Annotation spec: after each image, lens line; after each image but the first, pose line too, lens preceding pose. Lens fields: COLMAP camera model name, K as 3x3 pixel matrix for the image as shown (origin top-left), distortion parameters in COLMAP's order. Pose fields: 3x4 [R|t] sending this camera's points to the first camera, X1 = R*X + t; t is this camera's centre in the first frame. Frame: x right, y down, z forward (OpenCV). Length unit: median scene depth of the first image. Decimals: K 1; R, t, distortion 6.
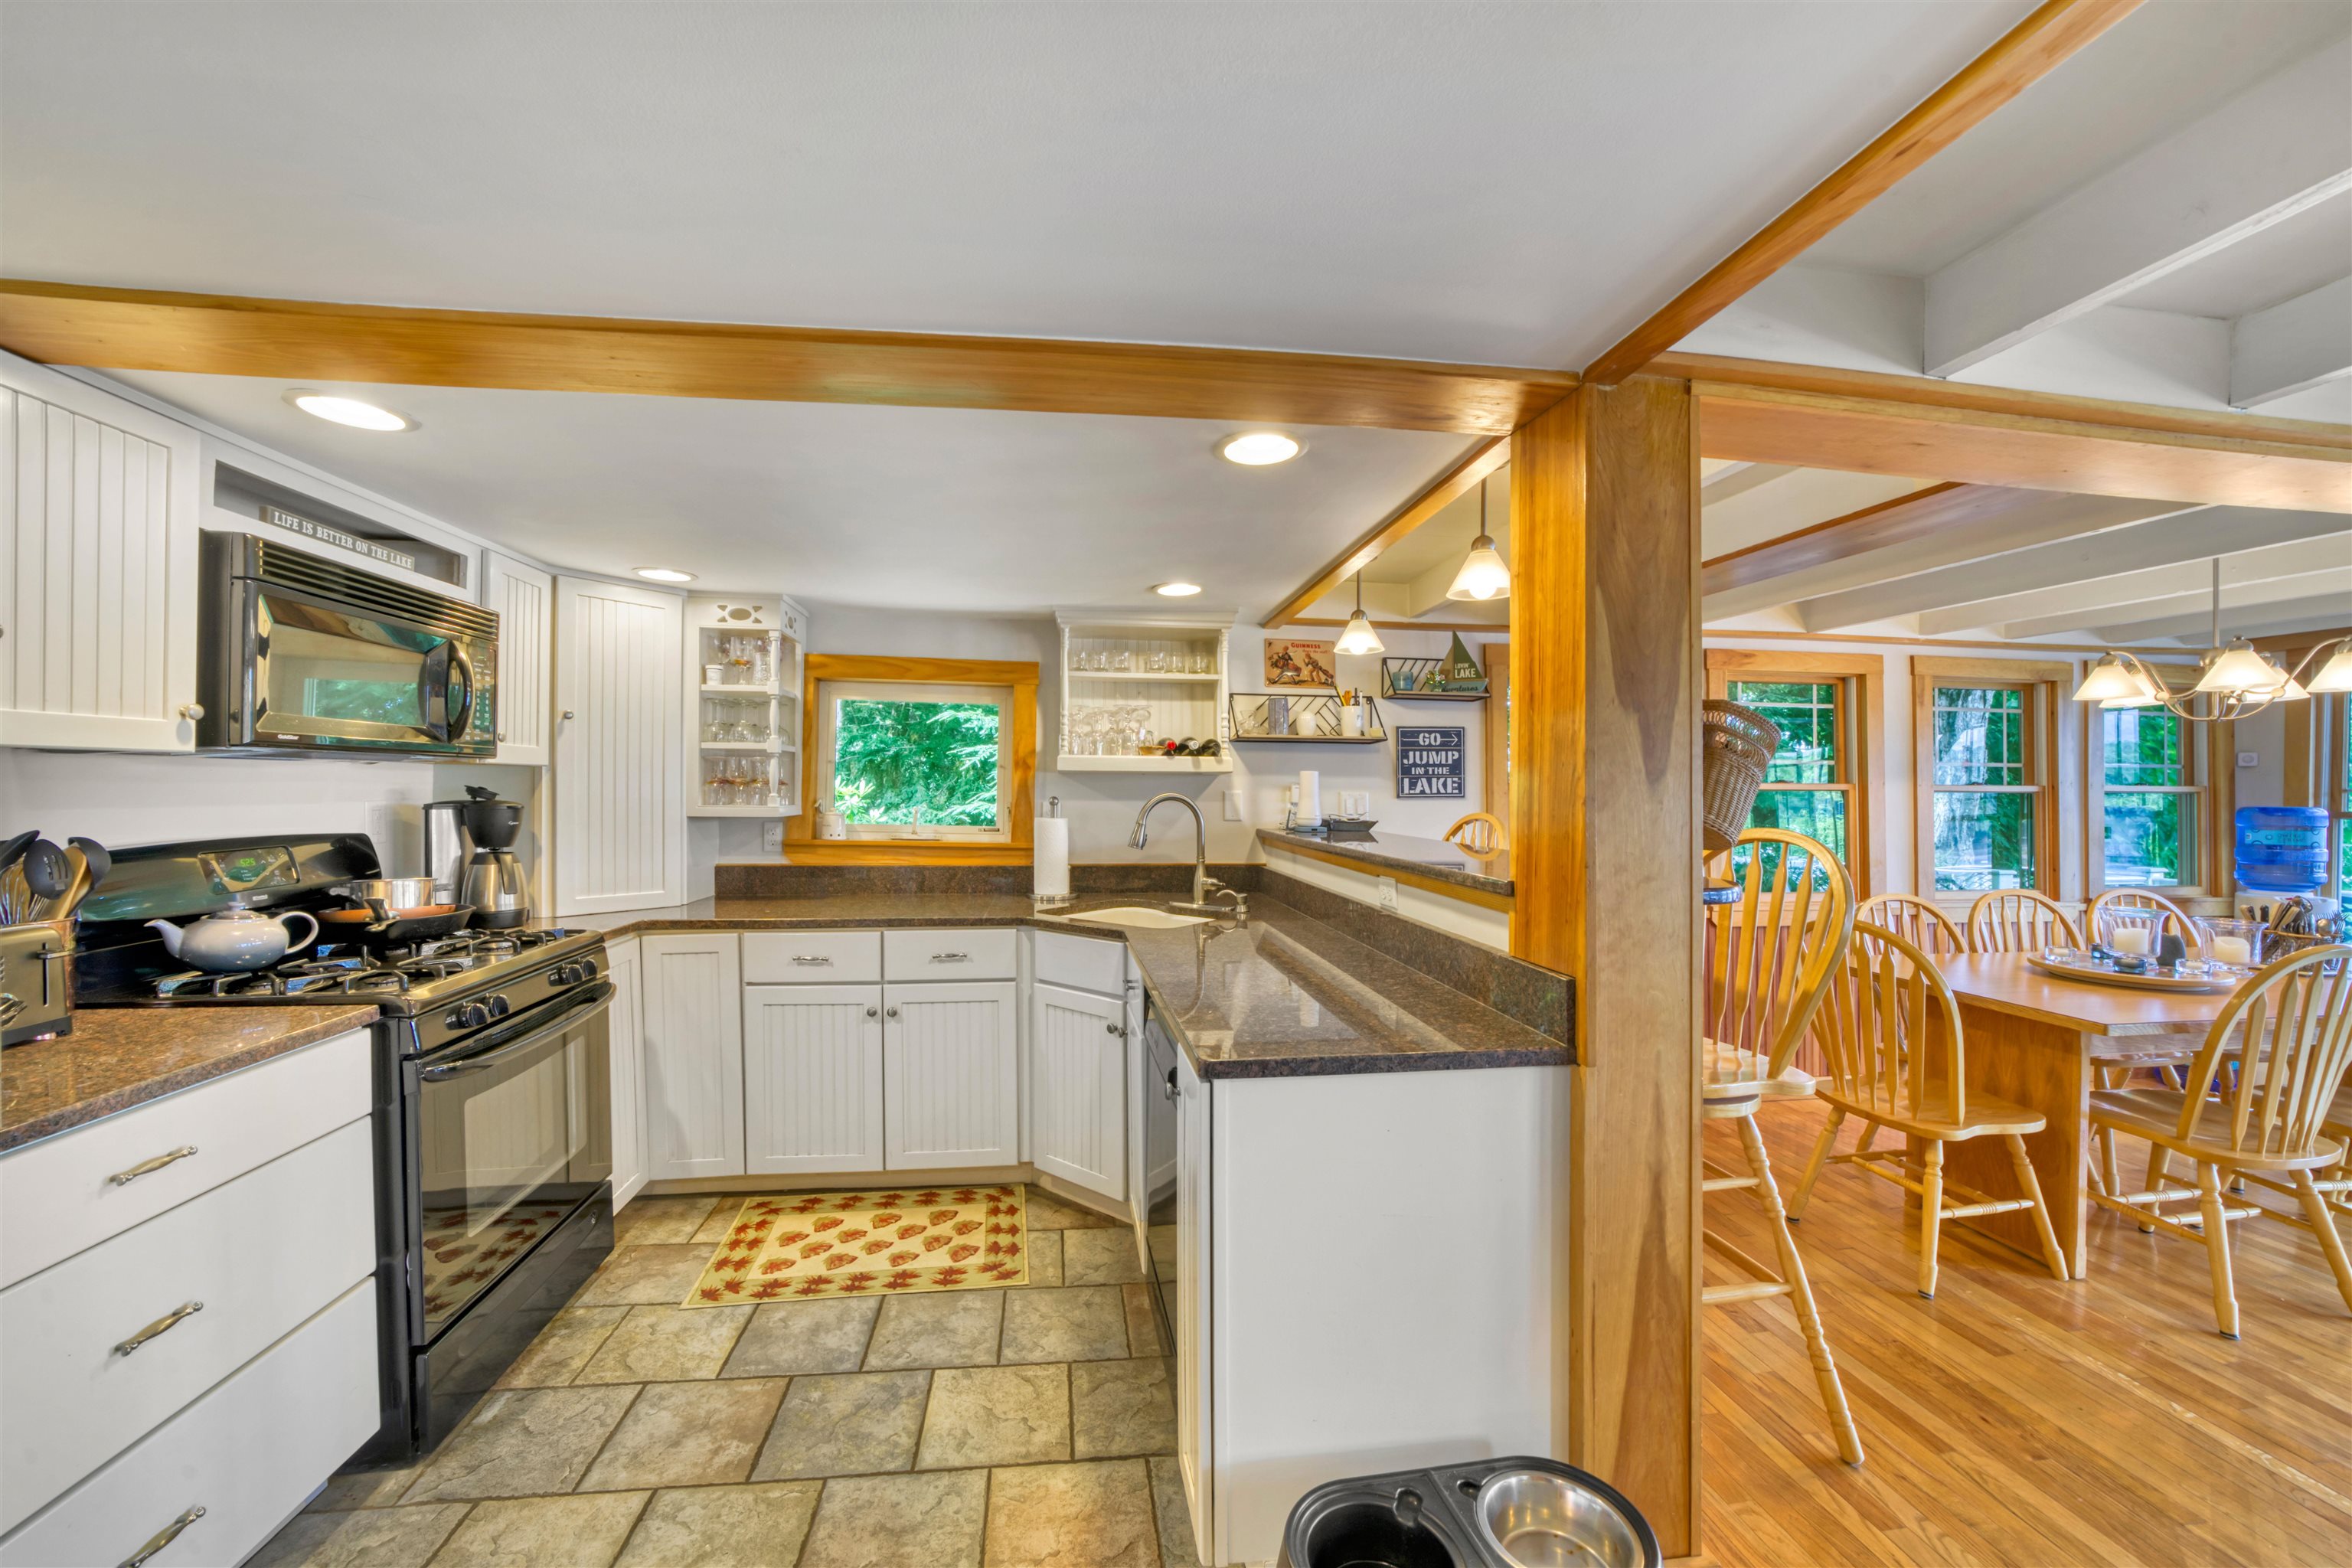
lens RADIAL K [[860.5, 0, 1164.1], [0, 860.5, 796.2], [0, 0, 1]] dist [-0.022351, 0.002255]
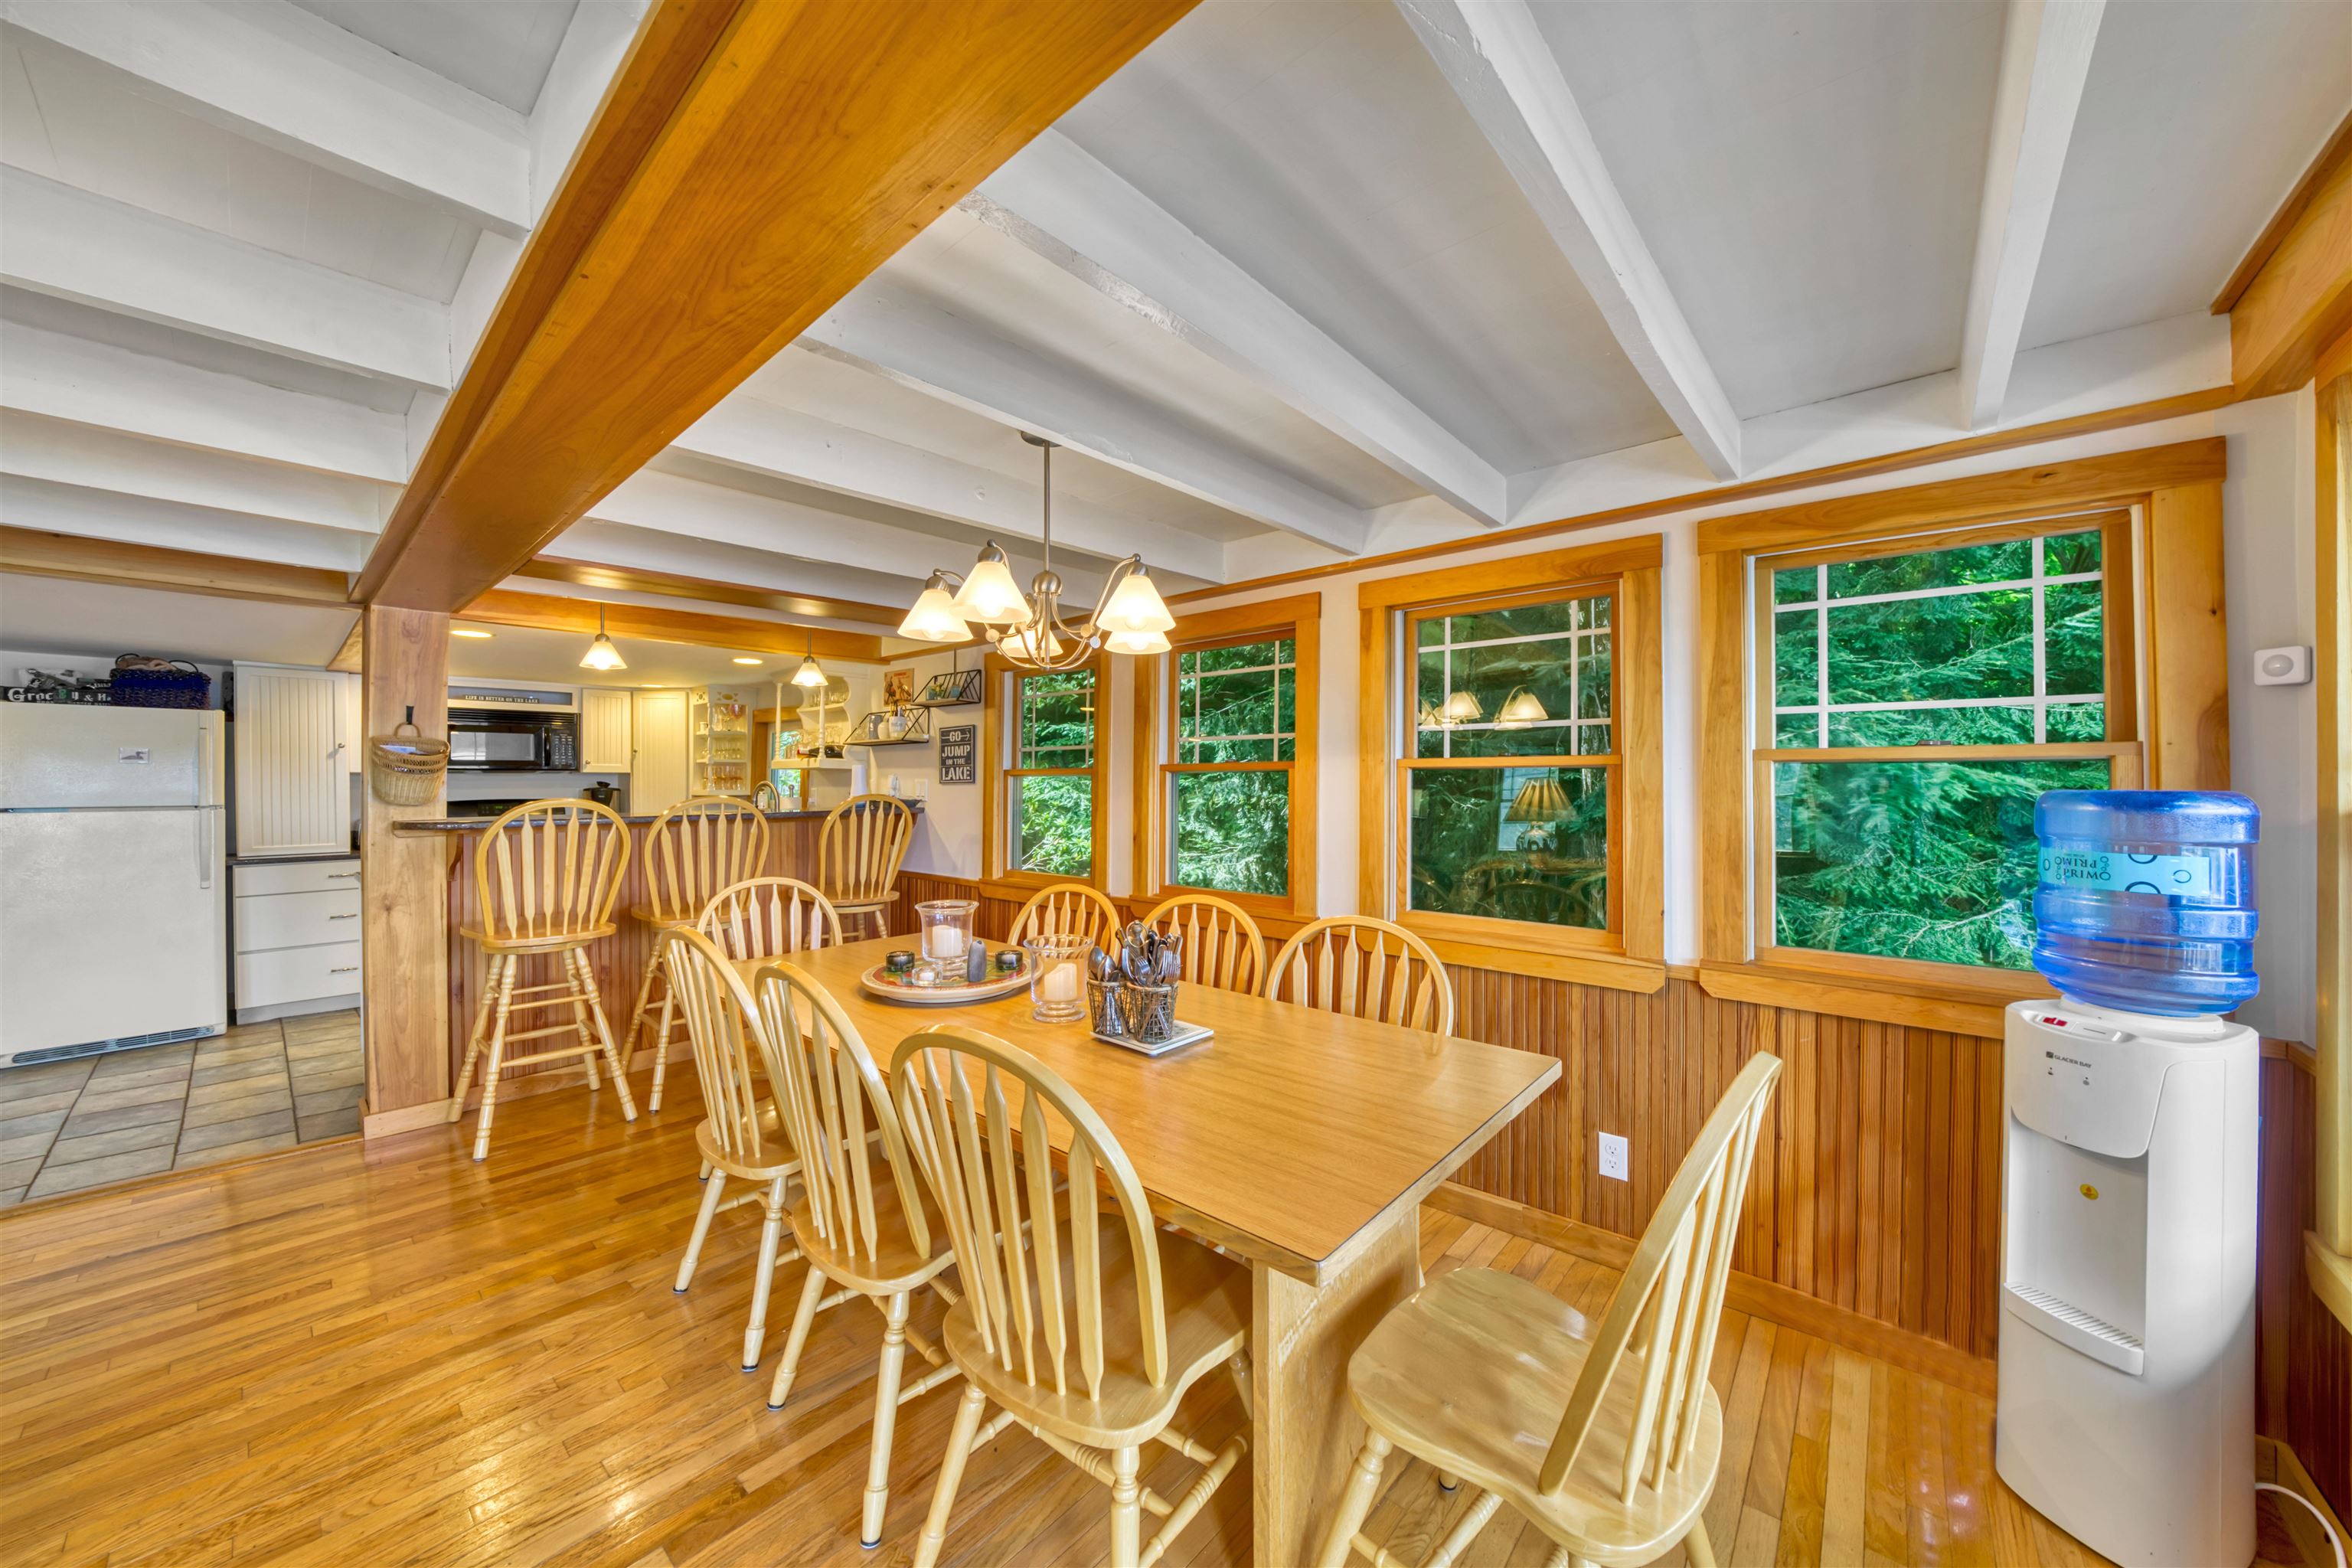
lens RADIAL K [[831.1, 0, 1180.3], [0, 831.1, 772.8], [0, 0, 1]] dist [-0.027047, 0.002613]
pose [[0.678426, -0.020751, -0.734375, 1.962987], [0.002576, 0.999662, -0.025867, 0.024732], [0.734664, 0.015657, 0.678250, 0.596638]]
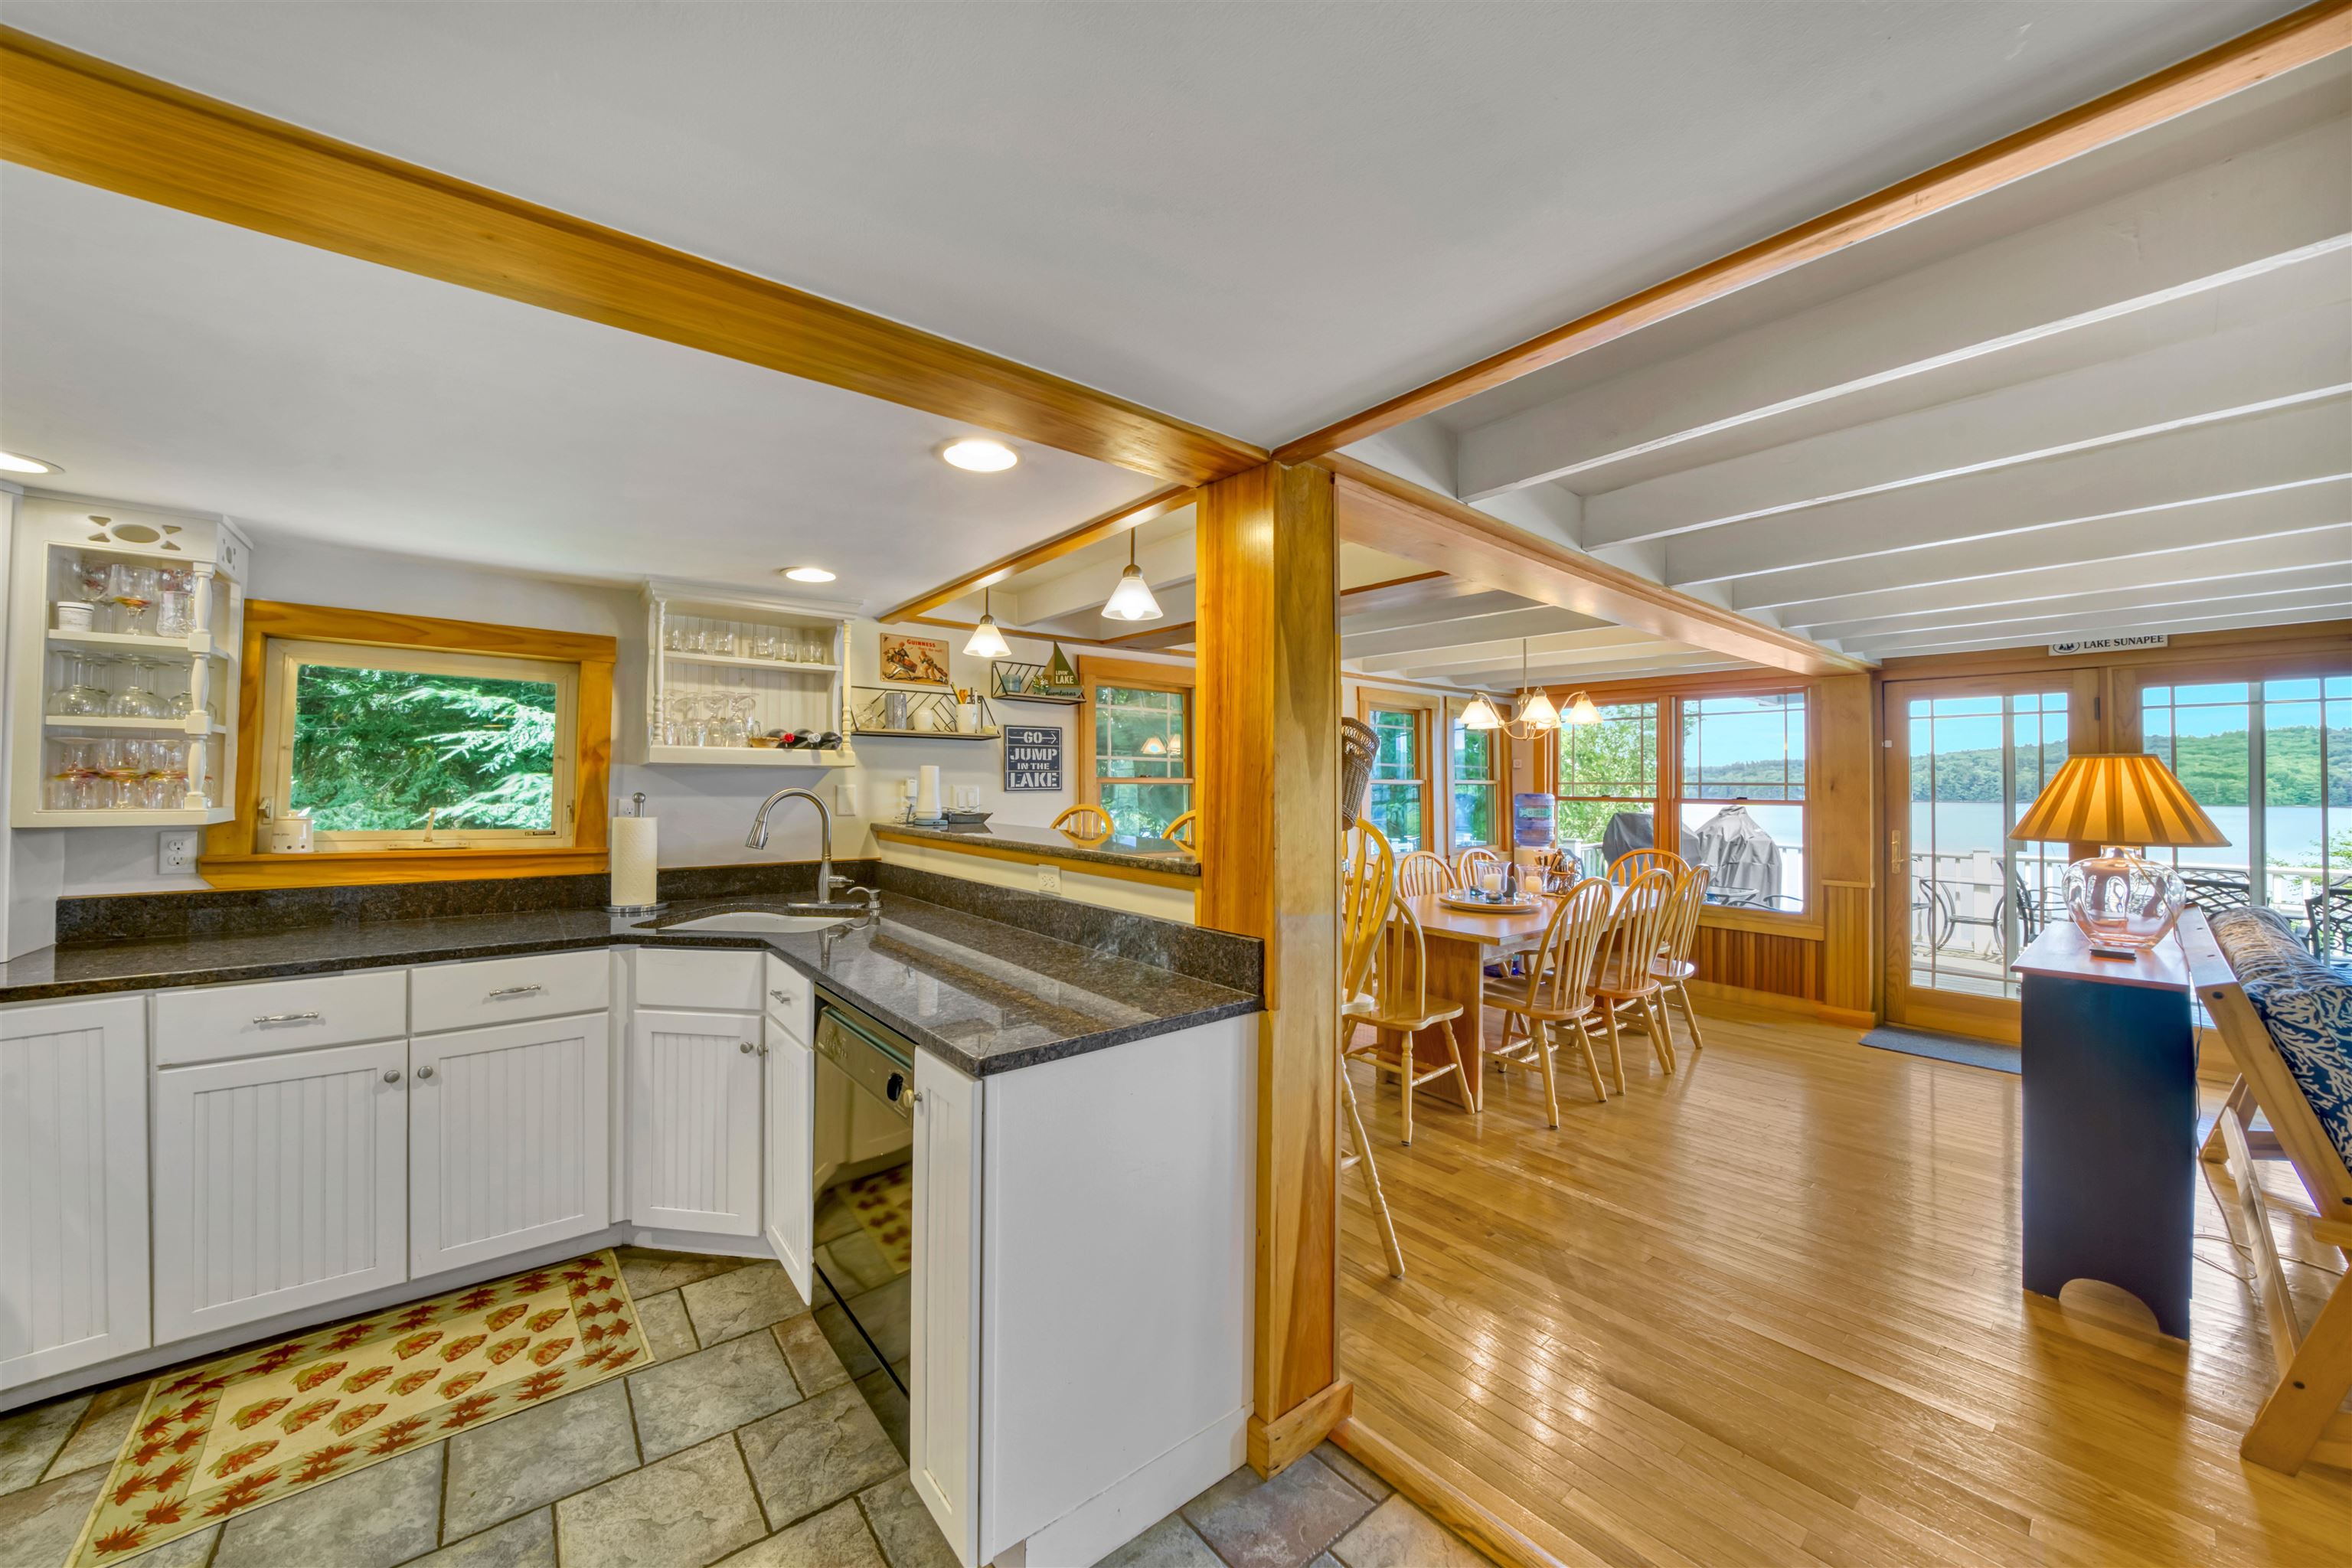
lens RADIAL K [[831.1, 0, 1155.9], [0, 831.1, 772.0], [0, 0, 1]] dist [-0.027047, 0.002613]
pose [[0.856039, 0.004642, 0.516890, -0.140791], [0.005596, 0.999818, -0.018245, -0.003658], [-0.516880, 0.018511, 0.855858, 0.028607]]
